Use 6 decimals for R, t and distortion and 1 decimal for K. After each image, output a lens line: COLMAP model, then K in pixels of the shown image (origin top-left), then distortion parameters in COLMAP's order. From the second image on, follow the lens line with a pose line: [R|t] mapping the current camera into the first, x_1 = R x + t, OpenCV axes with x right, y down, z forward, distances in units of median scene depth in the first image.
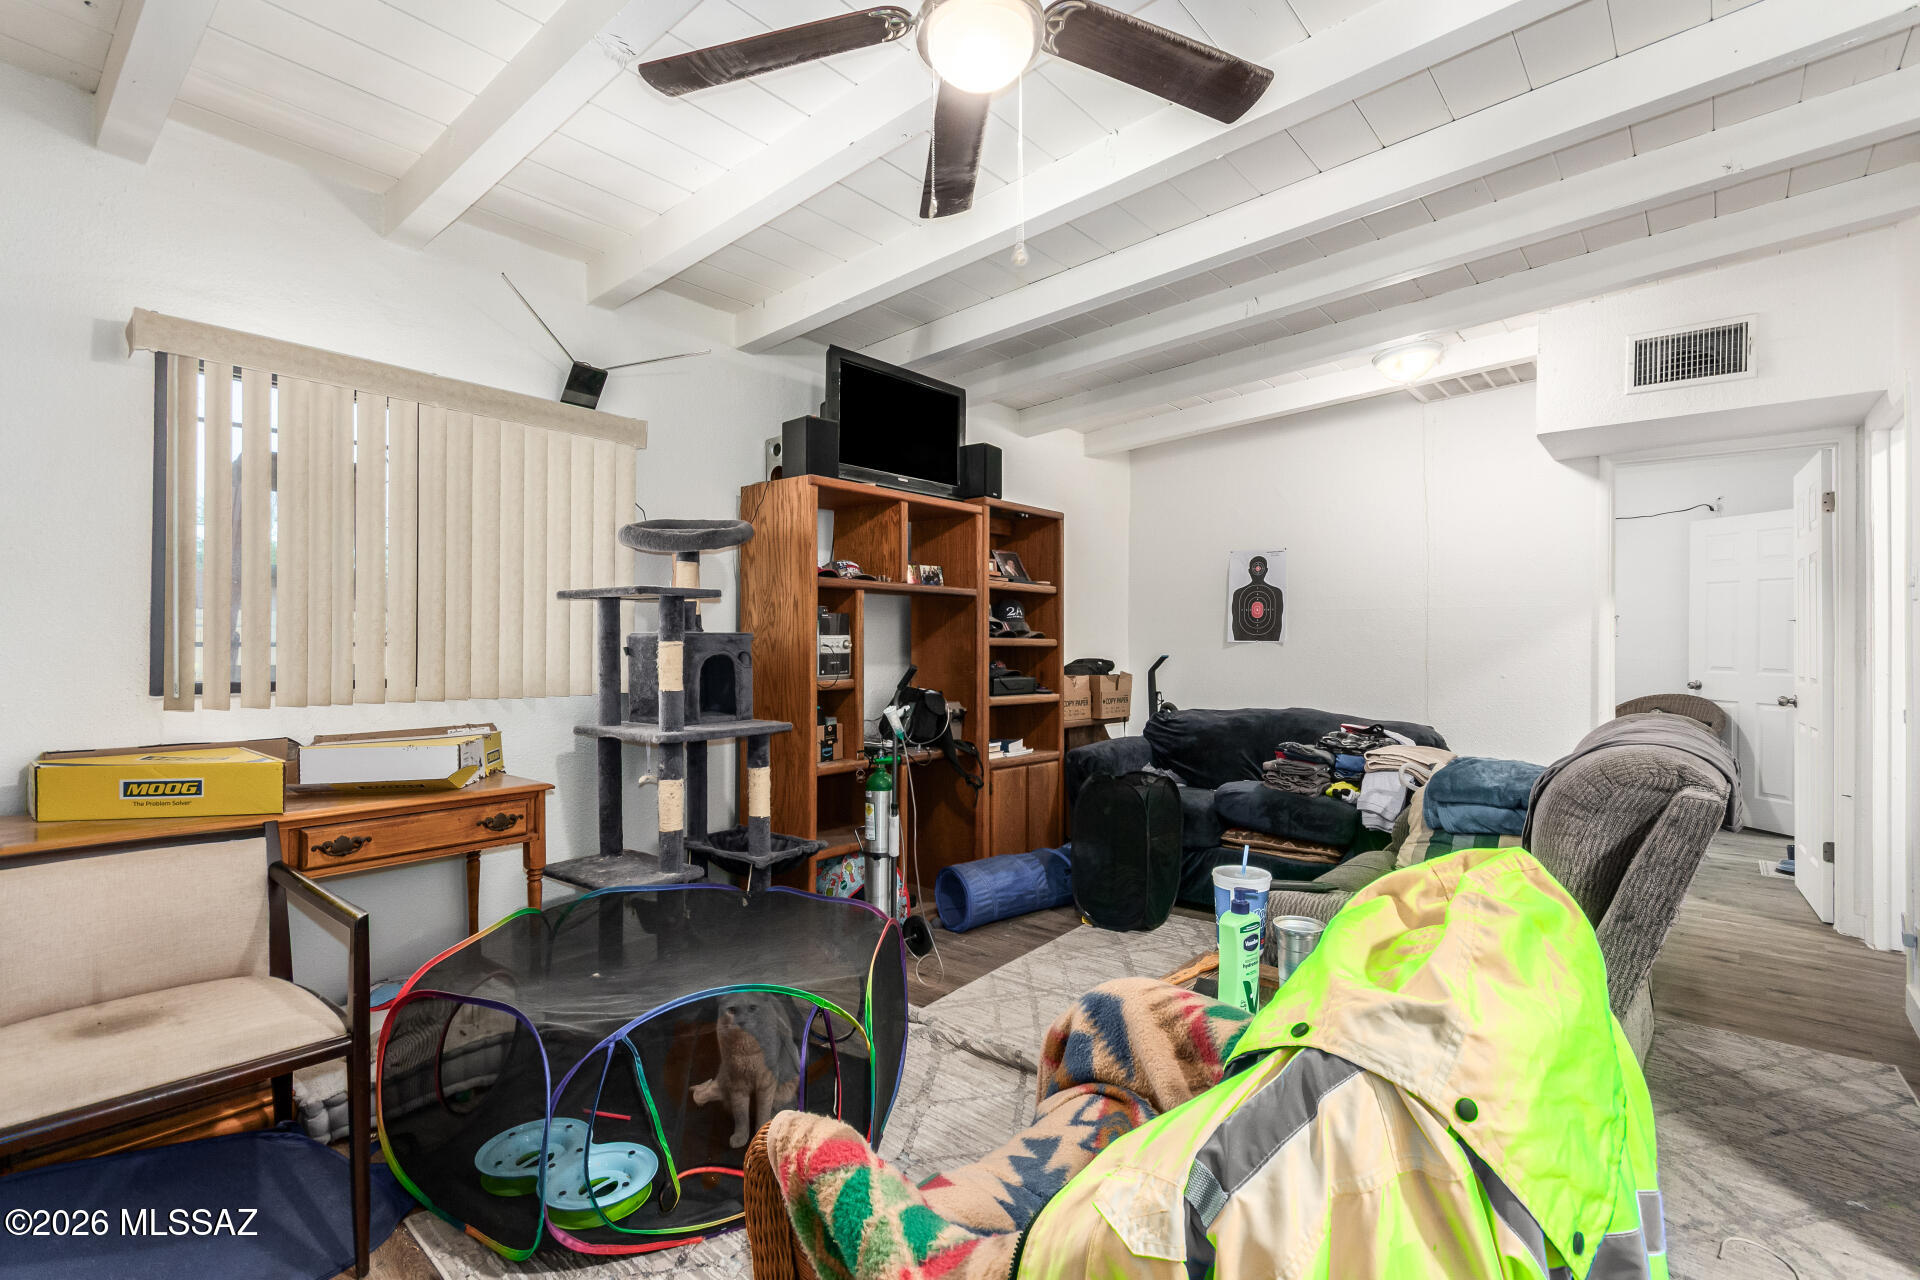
lens RADIAL K [[881.9, 0, 961.7], [0, 881.9, 646.0], [0, 0, 1]] dist [0.021416, 0.000564]
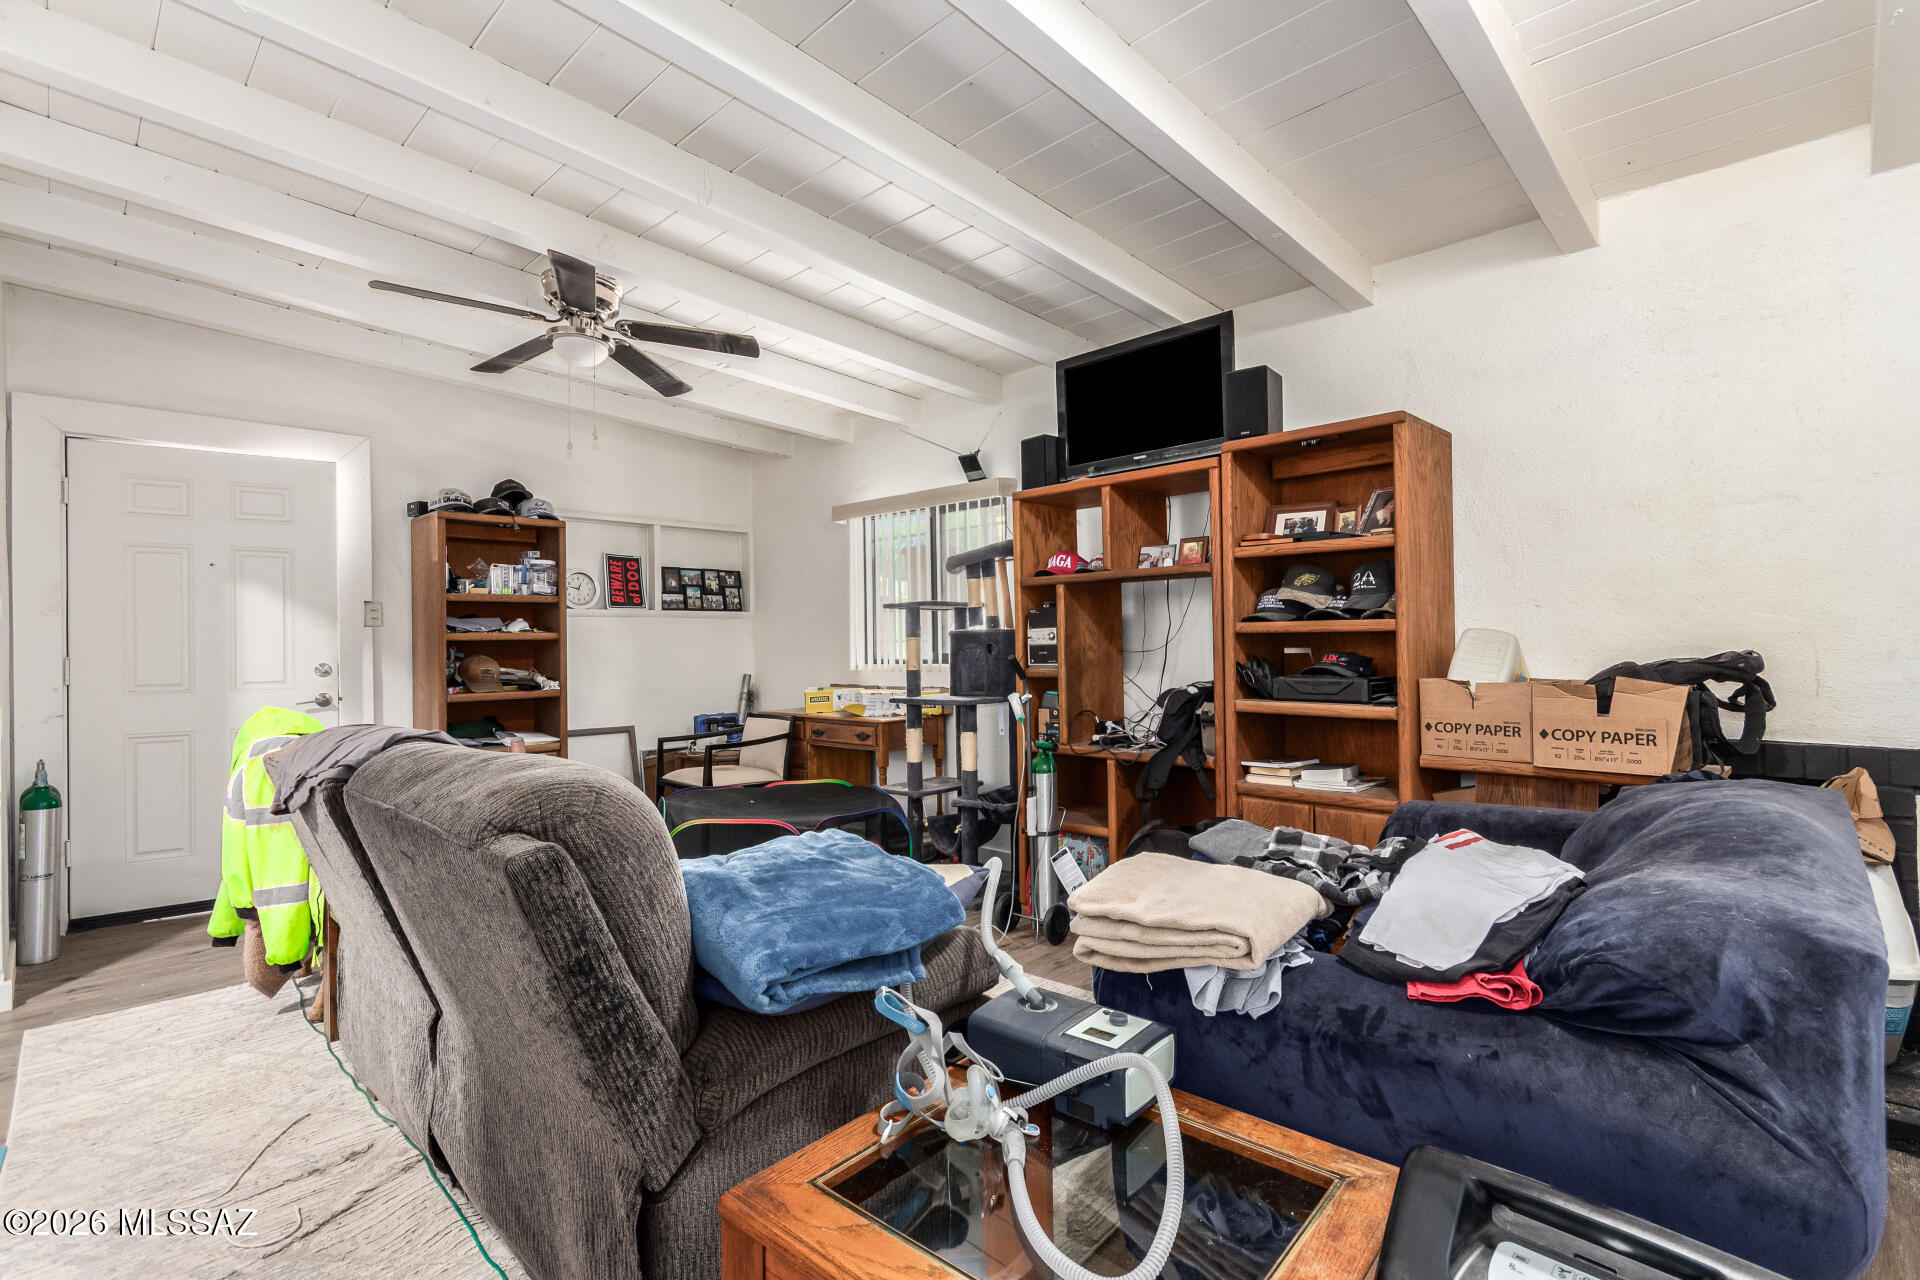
lens RADIAL K [[881.9, 0, 962.4], [0, 881.9, 647.8], [0, 0, 1]] dist [0.021416, 0.000564]
pose [[-0.047811, -0.008829, -0.998817, 0.812678], [0.006459, 0.999937, -0.009148, 0.018414], [0.998836, -0.006889, -0.047751, 0.795321]]
